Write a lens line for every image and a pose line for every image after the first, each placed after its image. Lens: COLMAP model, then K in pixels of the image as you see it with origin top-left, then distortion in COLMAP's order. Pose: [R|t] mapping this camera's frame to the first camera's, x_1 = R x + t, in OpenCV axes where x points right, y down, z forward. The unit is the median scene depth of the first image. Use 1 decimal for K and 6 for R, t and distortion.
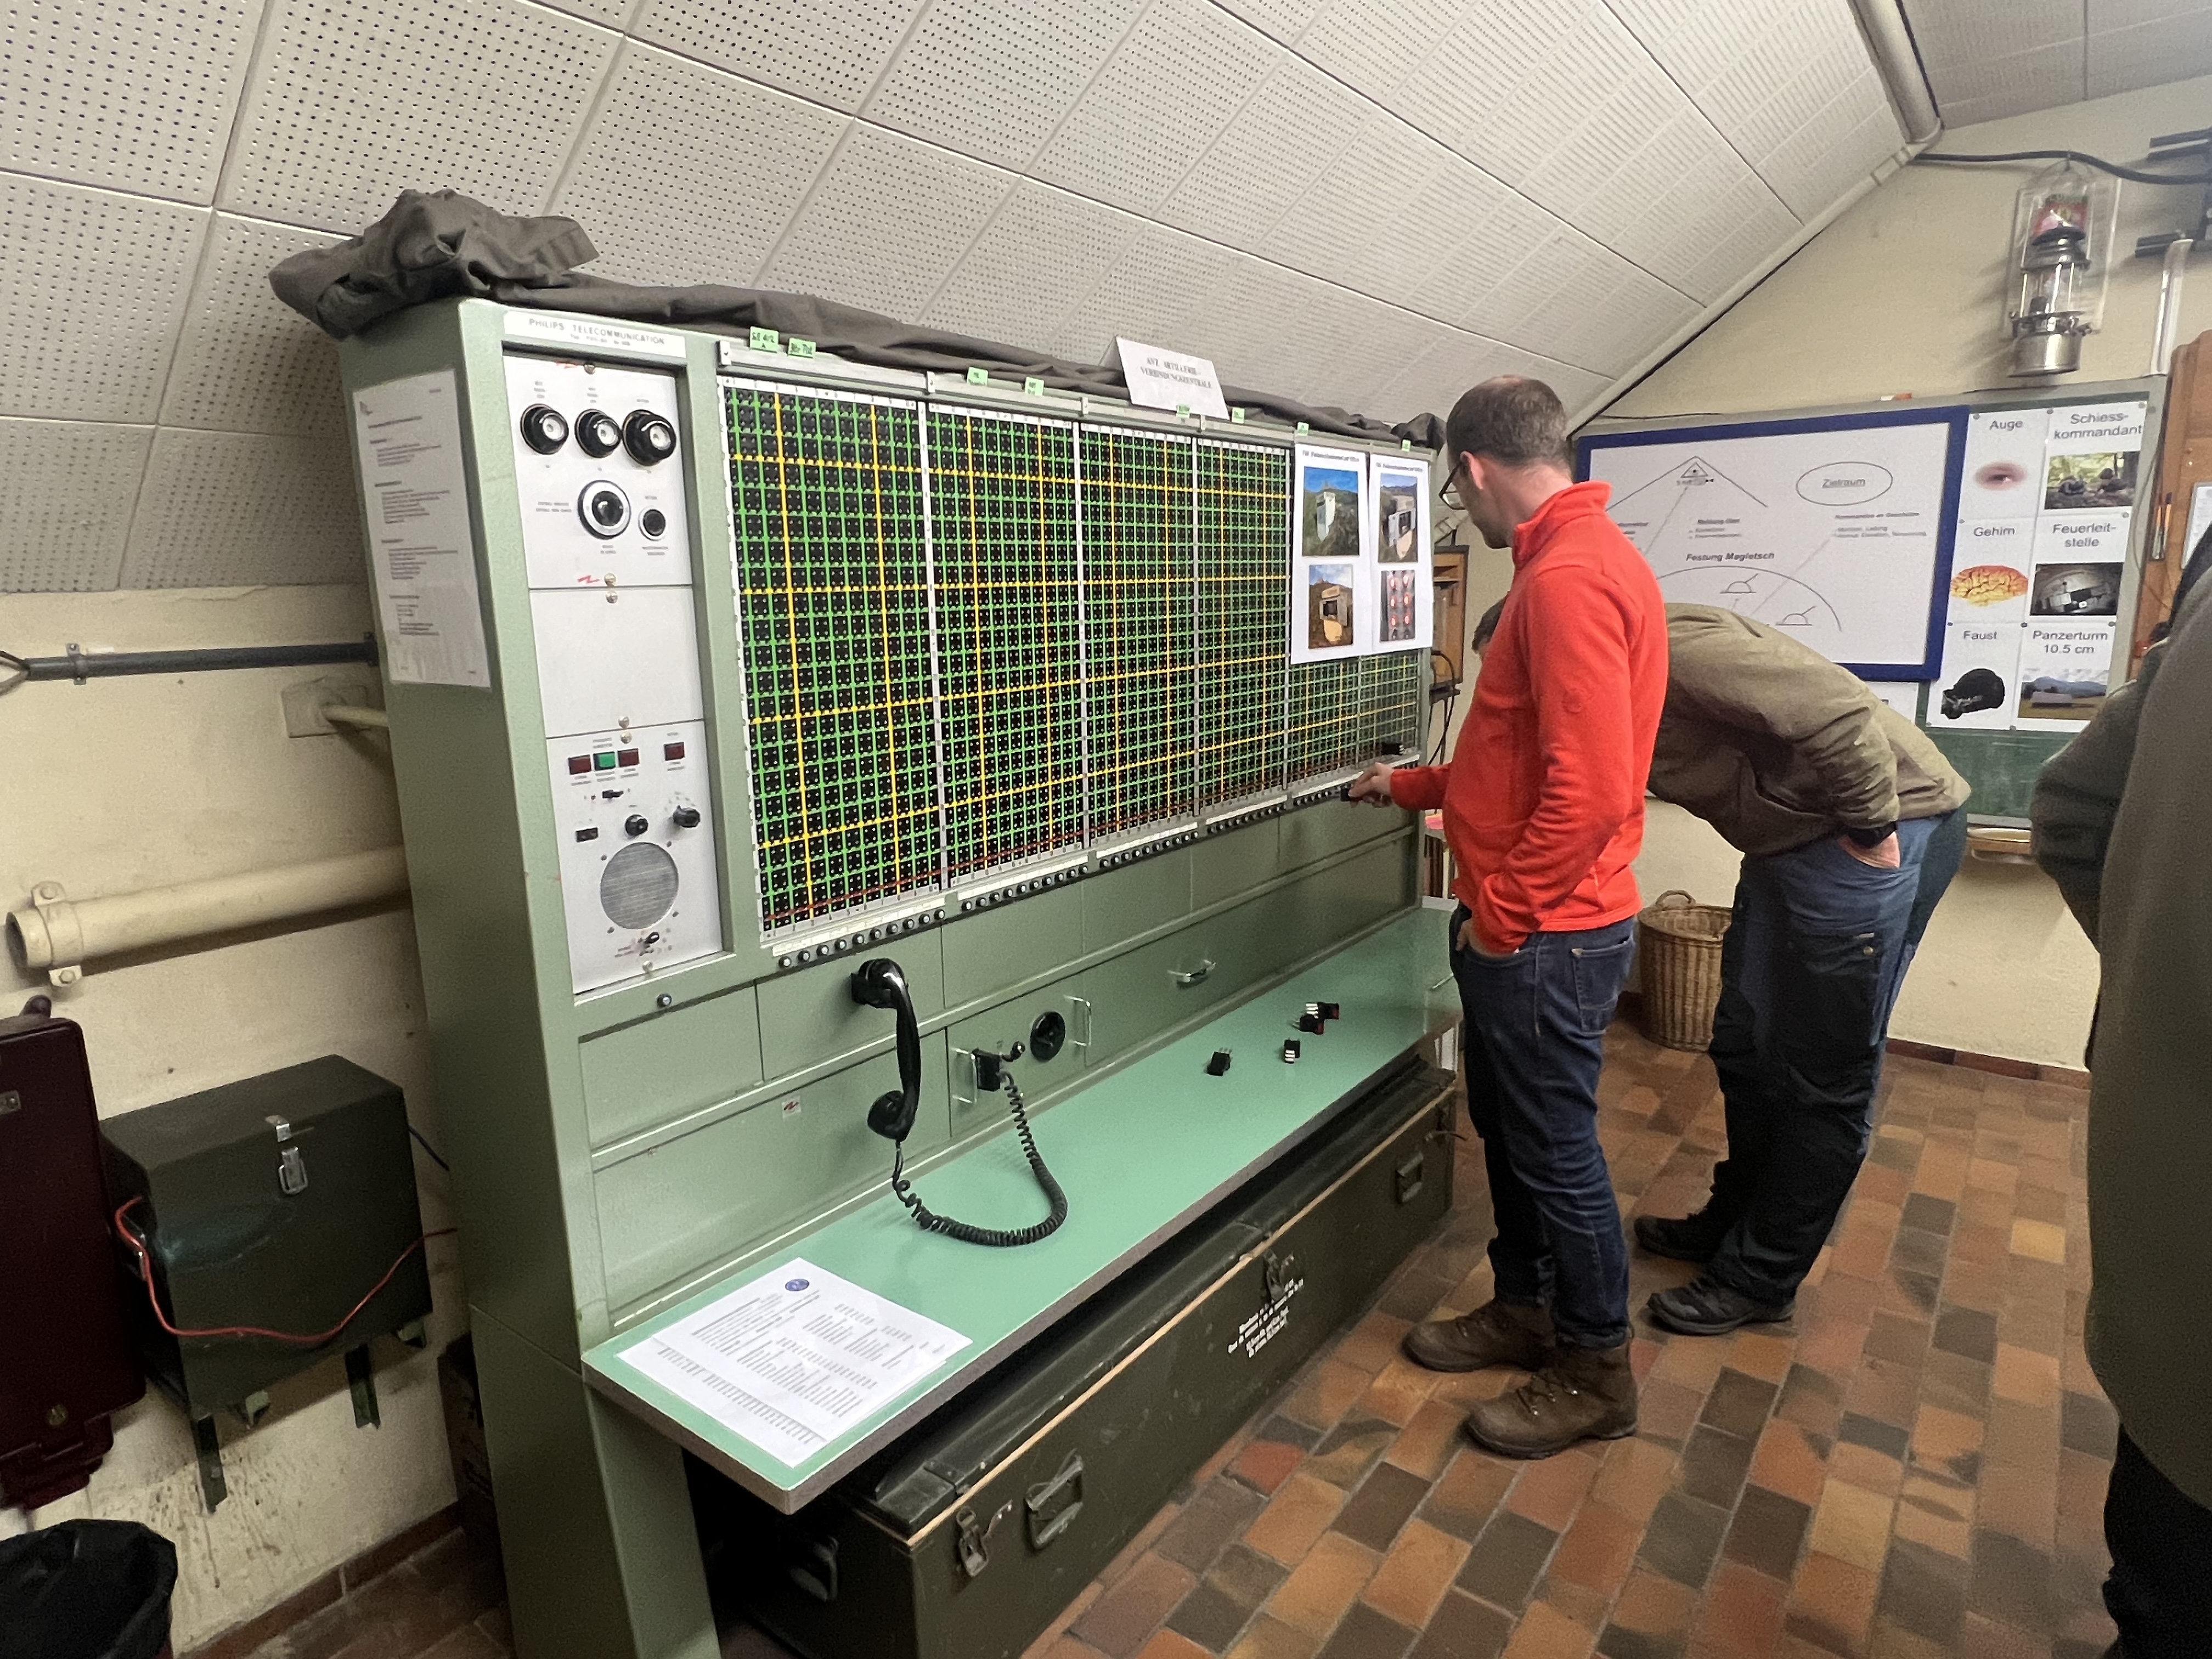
lens RADIAL K [[1268.5, 0, 1106.0], [0, 1268.5, 829.5], [0, 0, 1]] dist [0.002523, 0.000533]
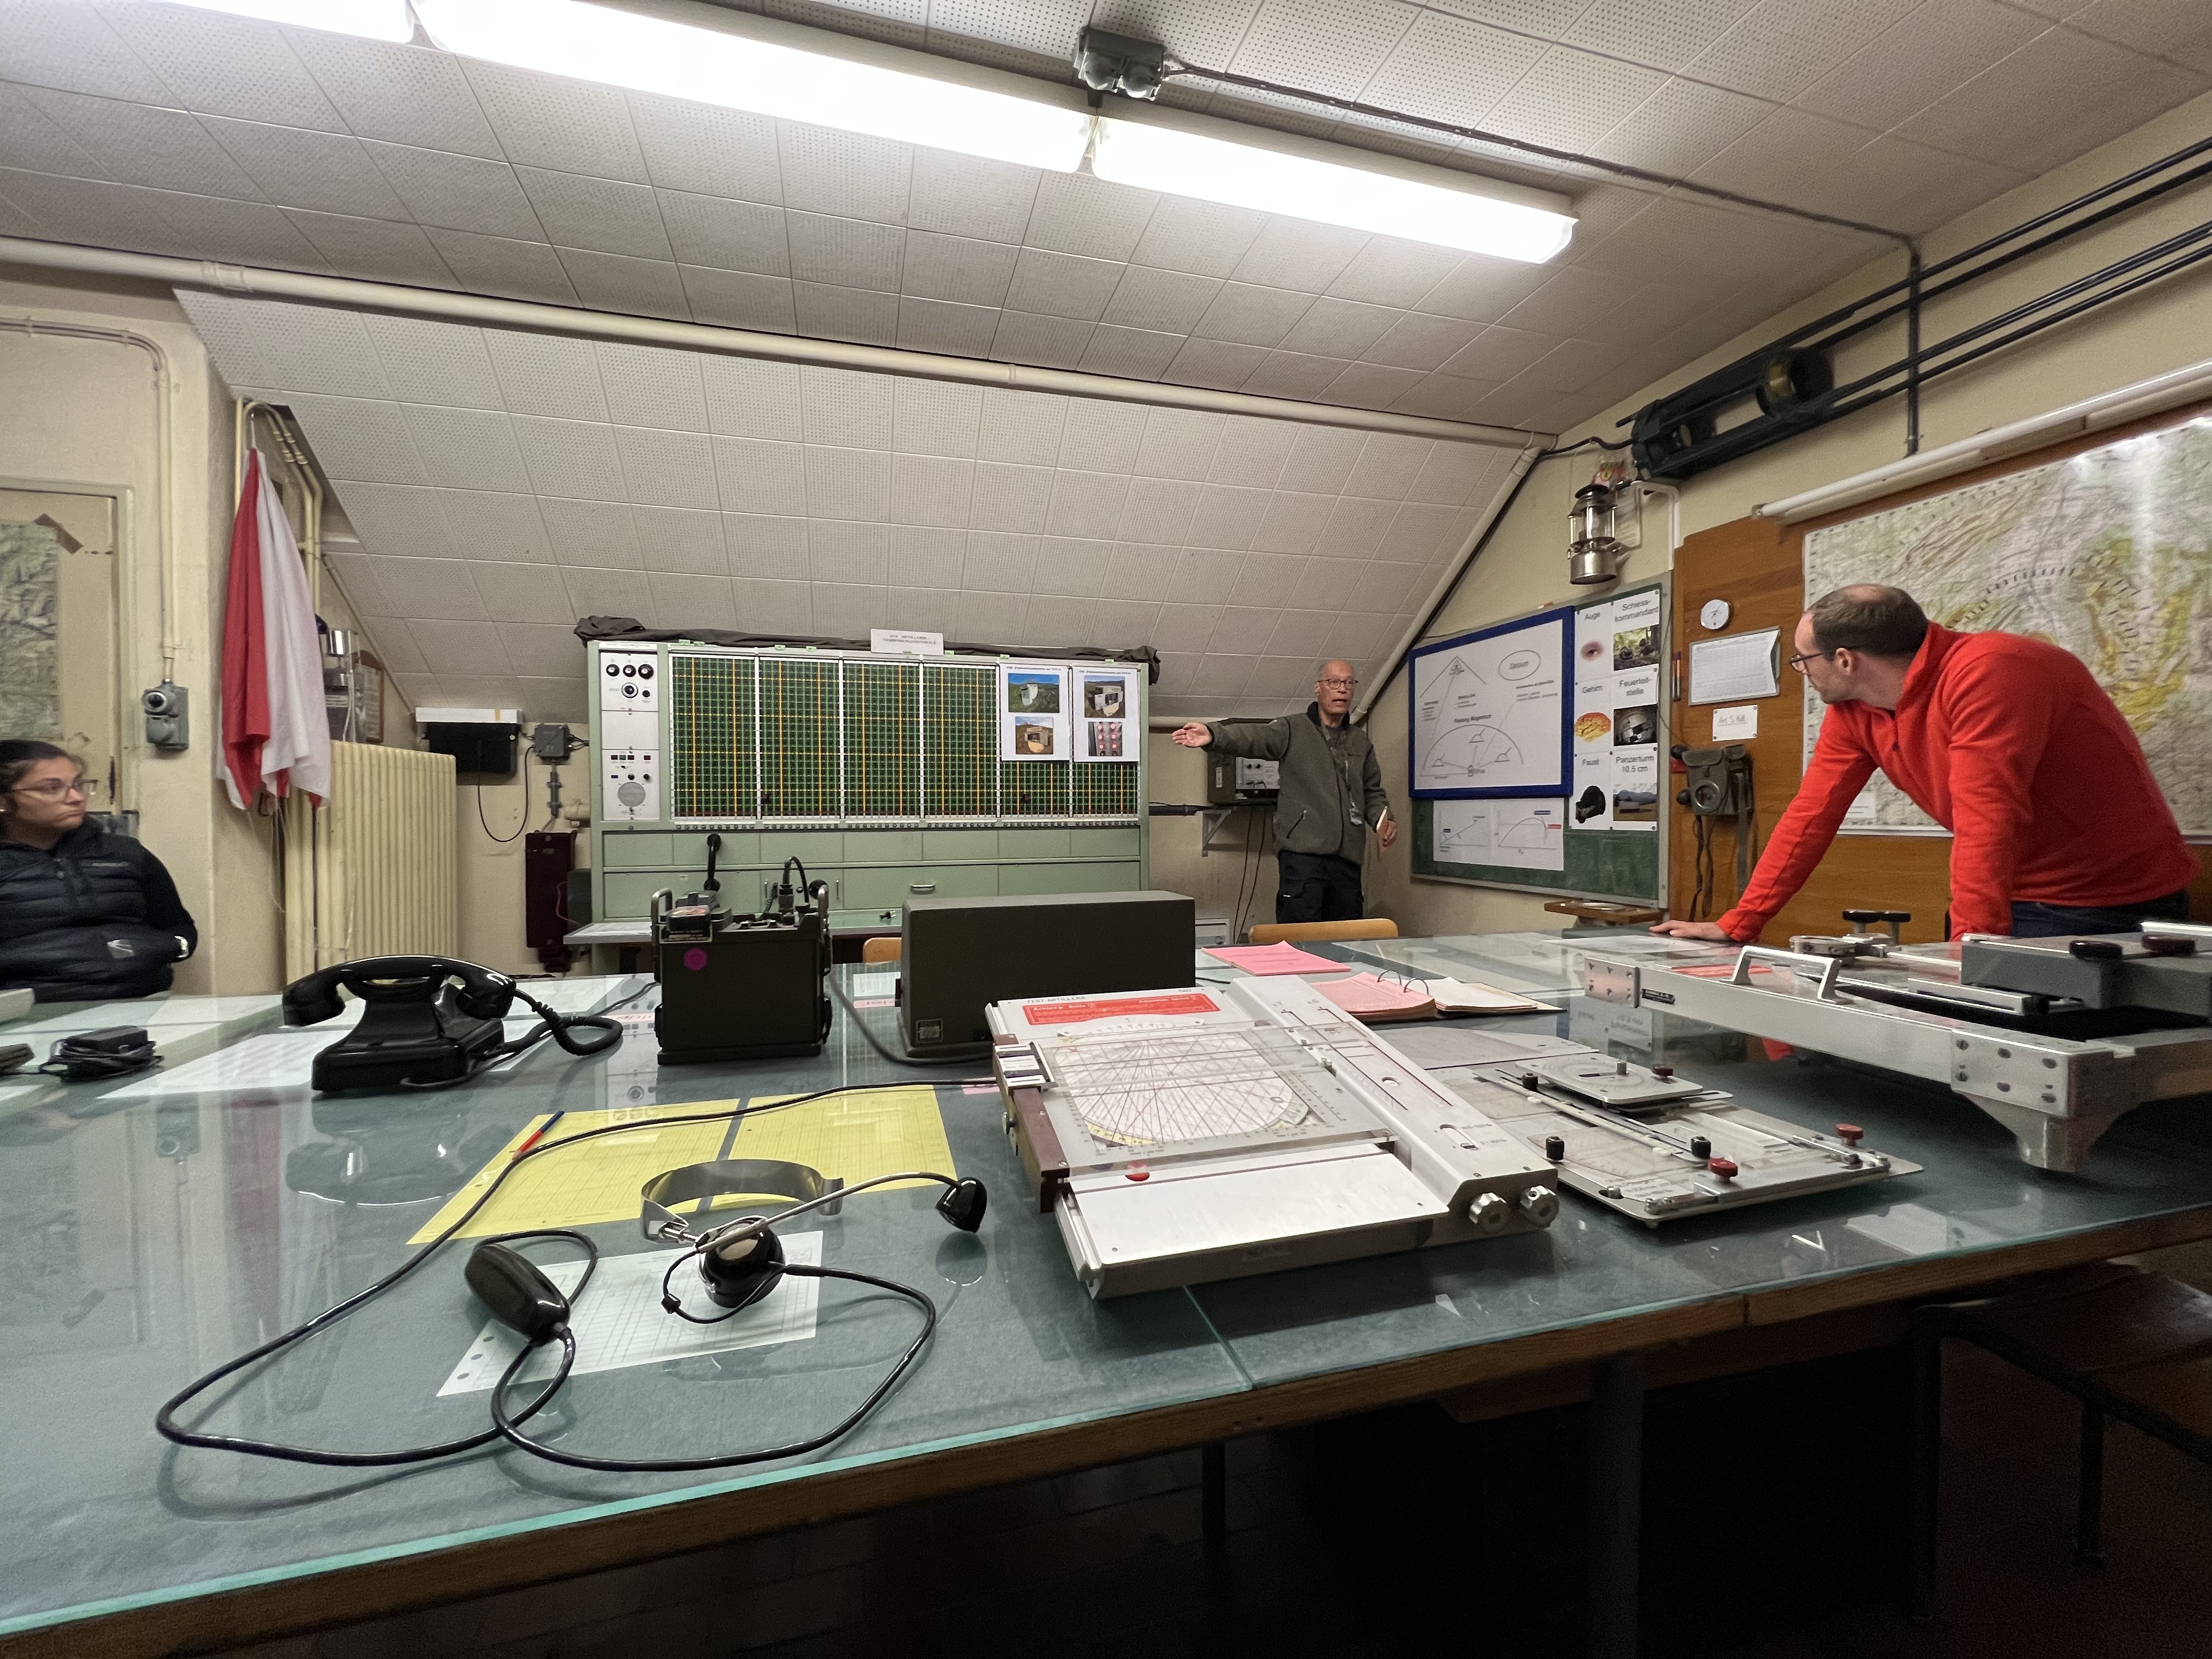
lens RADIAL K [[886.8, 0, 1108.0], [0, 886.8, 814.8], [0, 0, 1]] dist [0.000777, 0.000013]
pose [[0.799465, 0.021235, -0.600338, 1.097148], [-0.129667, 0.981916, -0.137944, 0.135812], [0.586552, 0.188125, 0.787760, -0.077352]]
